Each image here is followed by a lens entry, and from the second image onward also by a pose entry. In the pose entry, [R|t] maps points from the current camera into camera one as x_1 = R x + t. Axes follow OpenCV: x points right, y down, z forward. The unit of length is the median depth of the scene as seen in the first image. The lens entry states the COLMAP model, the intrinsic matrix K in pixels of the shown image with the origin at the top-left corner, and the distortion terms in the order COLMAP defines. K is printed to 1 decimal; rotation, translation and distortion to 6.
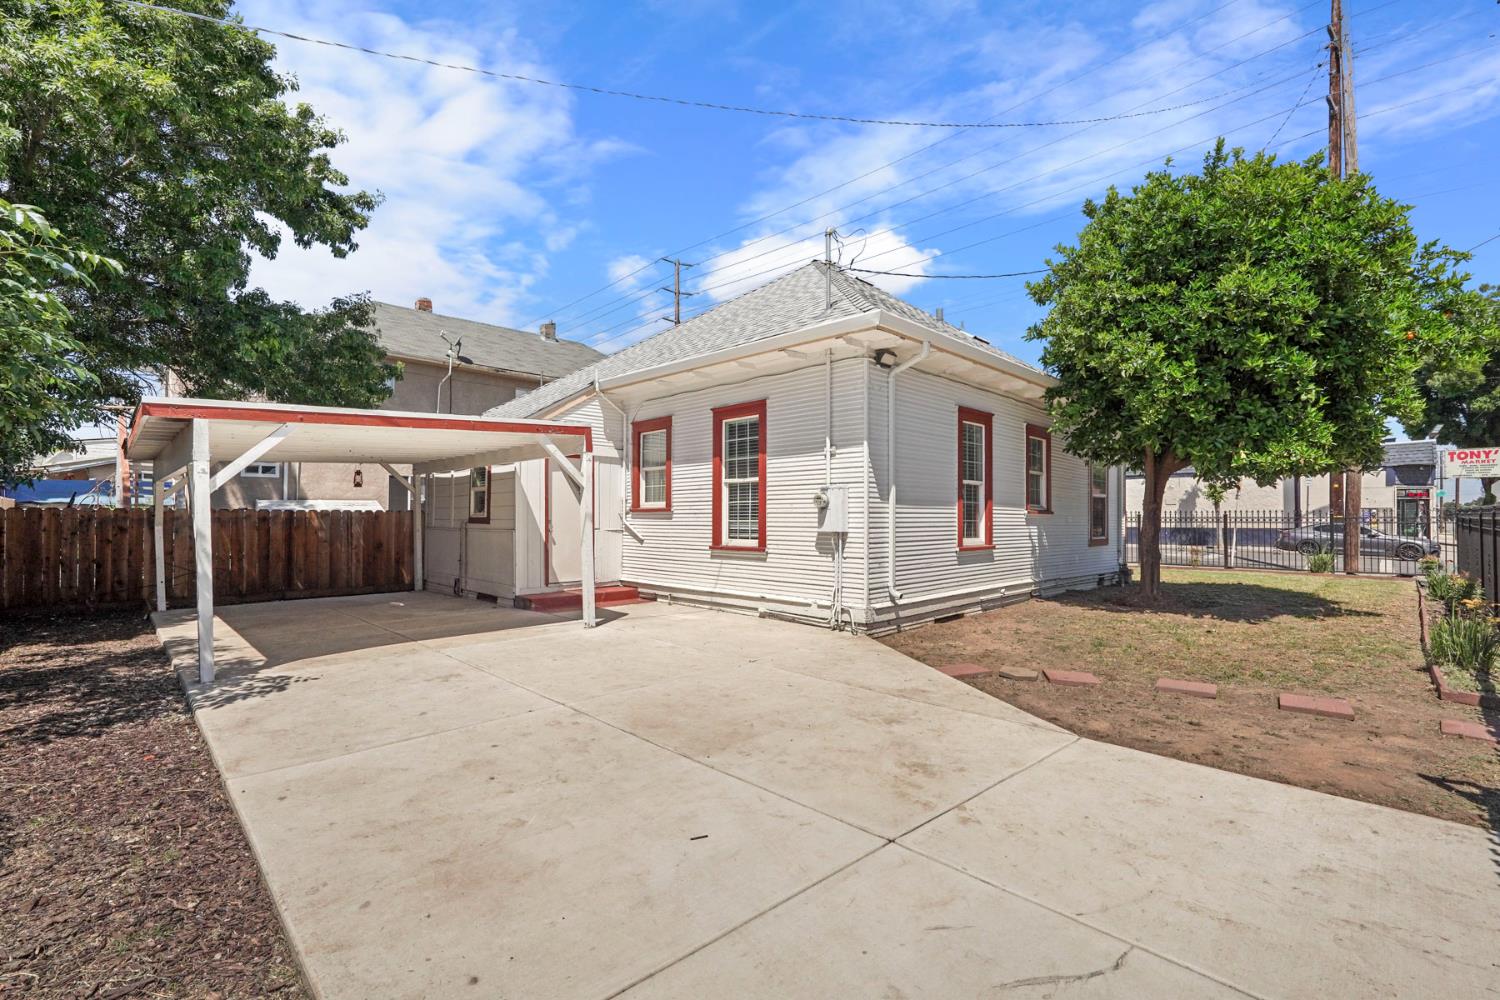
lens RADIAL K [[673.9, 0, 752.4], [0, 673.9, 524.3], [0, 0, 1]] dist [-0.019047, 0.011940]
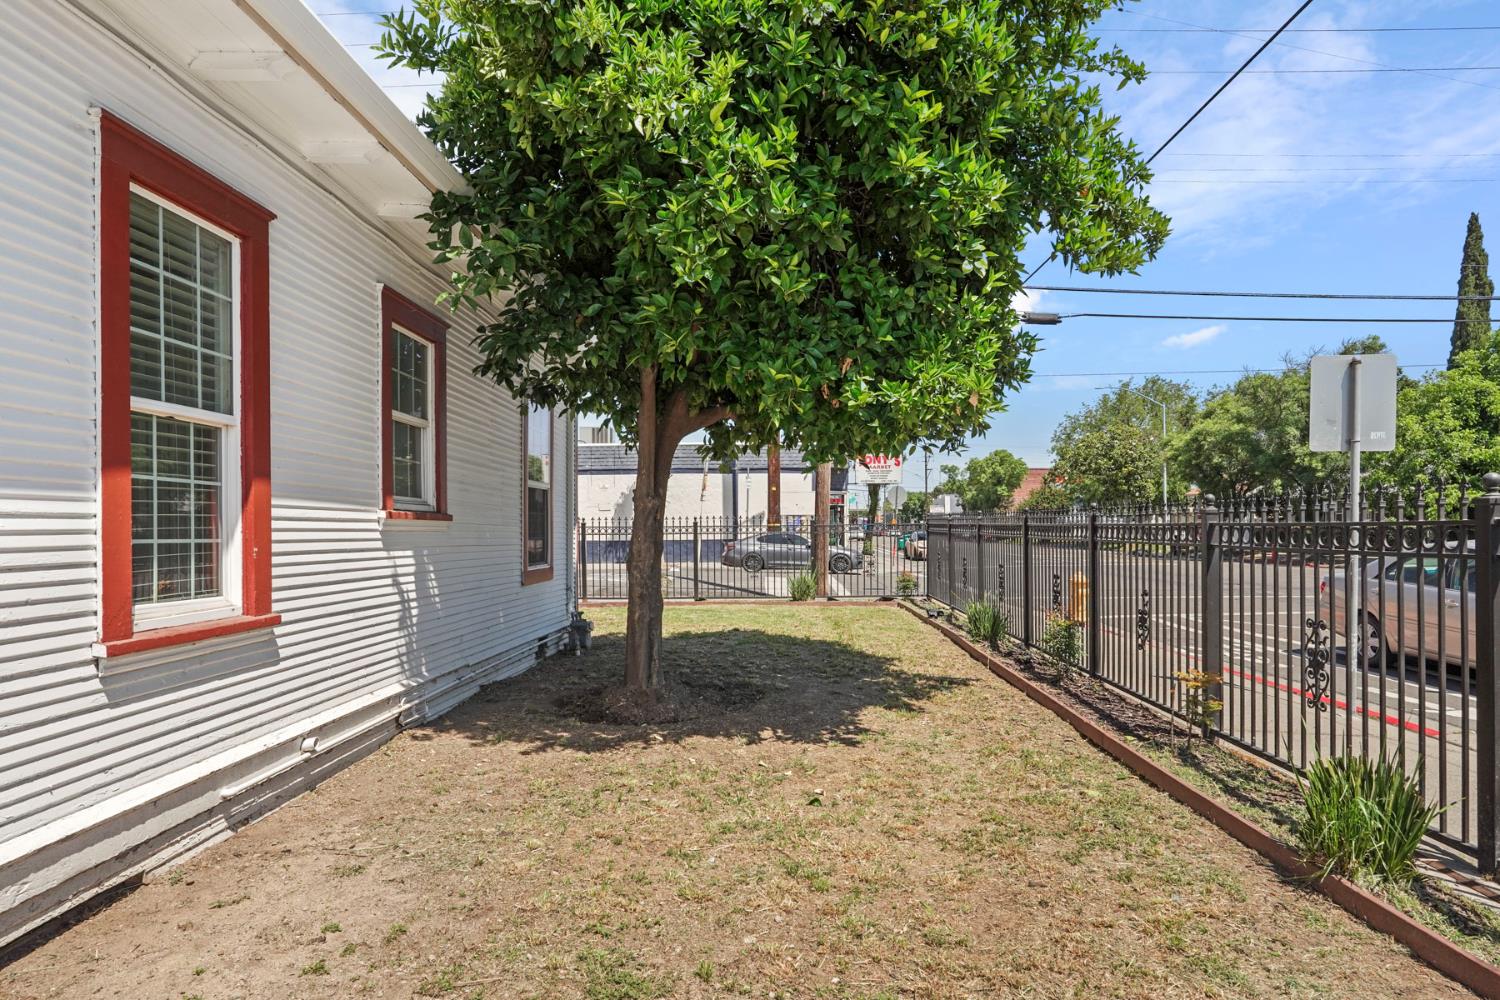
lens RADIAL K [[892.2, 0, 750.0], [0, 892.2, 500.0], [0, 0, 1]] dist [0.002250, 0.000751]
pose [[0.738357, 0.013865, 0.674268, 0.223459], [0.014774, 0.999216, -0.036726, -0.004988], [-0.674248, 0.037078, 0.737573, 0.493155]]
